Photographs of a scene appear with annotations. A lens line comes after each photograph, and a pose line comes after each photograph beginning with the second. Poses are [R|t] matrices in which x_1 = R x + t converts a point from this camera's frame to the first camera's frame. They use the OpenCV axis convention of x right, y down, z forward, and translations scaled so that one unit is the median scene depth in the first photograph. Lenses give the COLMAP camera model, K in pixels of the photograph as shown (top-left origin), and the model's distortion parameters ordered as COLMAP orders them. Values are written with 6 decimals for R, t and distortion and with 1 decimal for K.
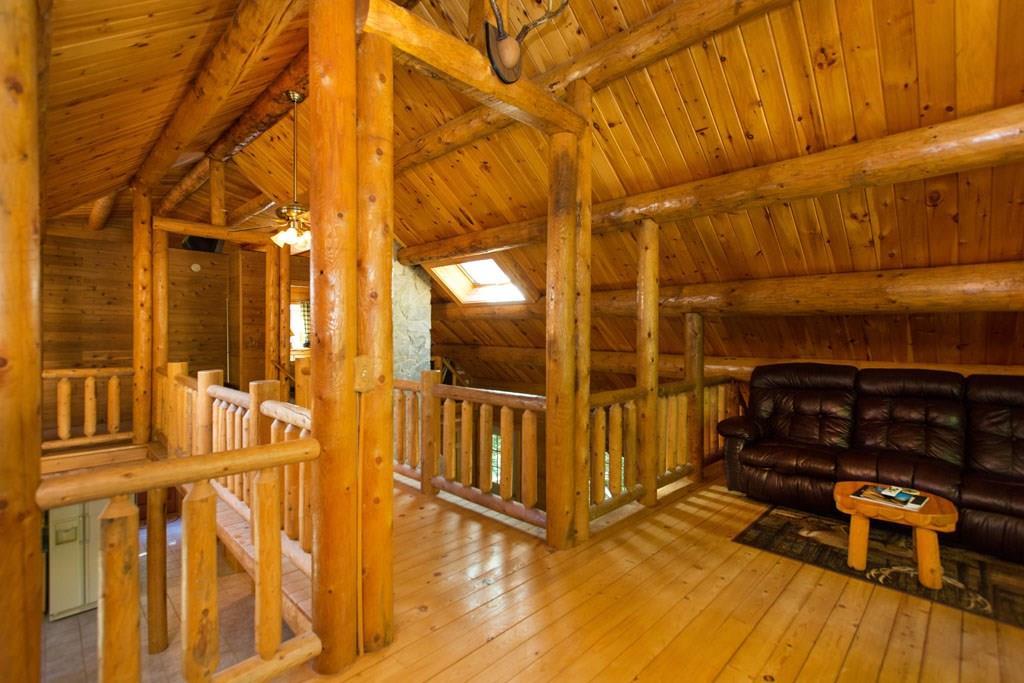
lens RADIAL K [[472.6, 0, 512.0], [0, 472.6, 341.5], [0, 0, 1]] dist [-0.001228, -0.000205]
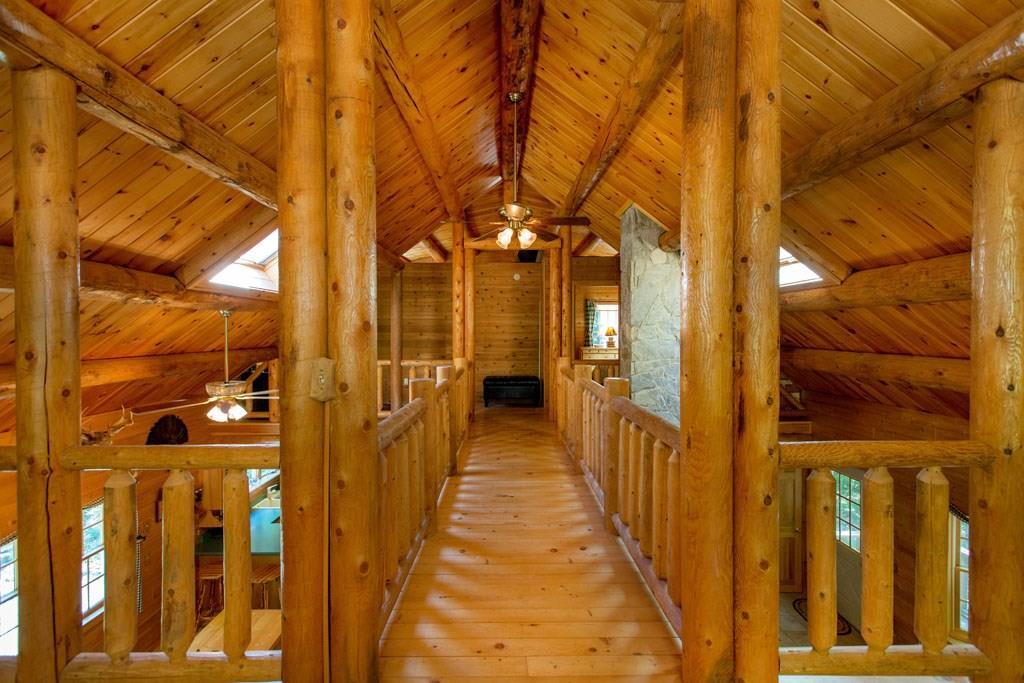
lens RADIAL K [[466.6, 0, 517.0], [0, 466.6, 339.4], [0, 0, 1]] dist [0.002661, 0.000793]
pose [[0.705755, 0.004667, -0.708441, 0.199430], [-0.007023, 0.999975, -0.000408, -0.001807], [0.708421, 0.005264, 0.705770, 0.243923]]
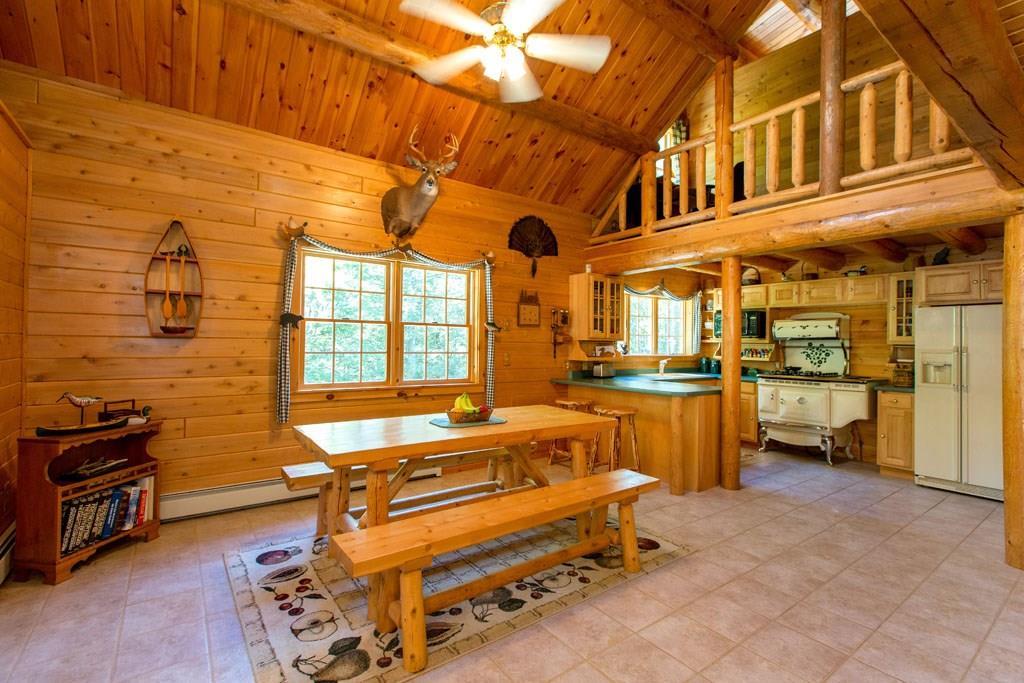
lens RADIAL K [[466.6, 0, 517.0], [0, 466.6, 339.4], [0, 0, 1]] dist [0.002661, 0.000793]
pose [[-0.148912, -0.016558, -0.988712, -0.169481], [-0.025700, 0.999587, -0.012870, 0.445781], [0.988516, 0.023493, -0.149276, 0.548431]]
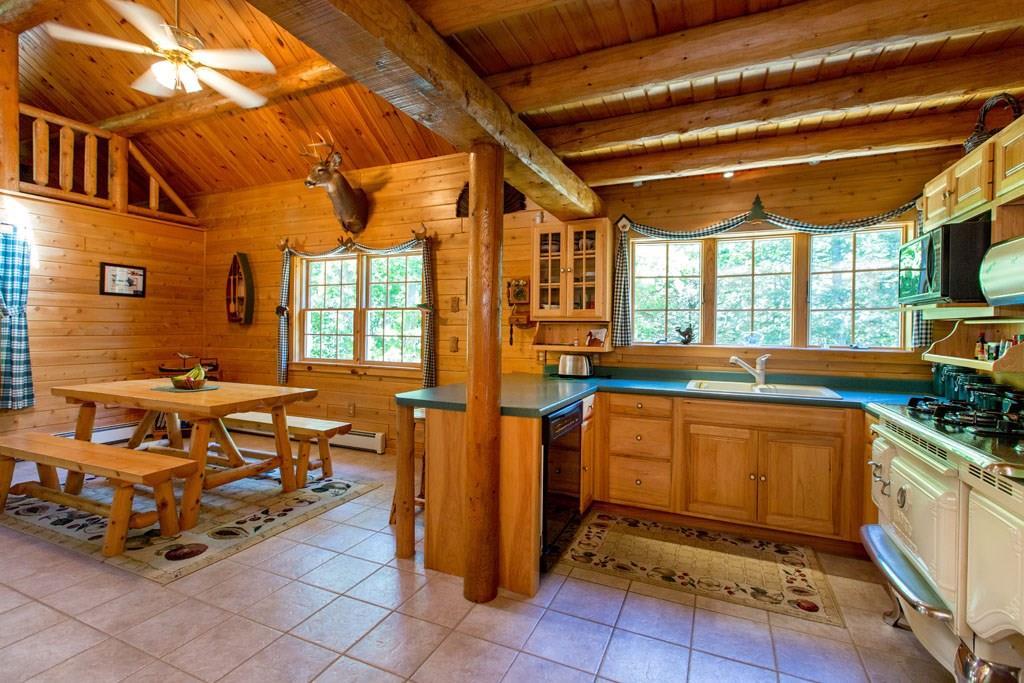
lens RADIAL K [[466.6, 0, 517.0], [0, 466.6, 339.4], [0, 0, 1]] dist [0.002661, 0.000793]
pose [[-0.933184, -0.009796, -0.359264, -0.897763], [-0.020545, 0.999448, 0.026114, 0.441329], [0.358810, 0.031750, -0.932870, 1.190764]]
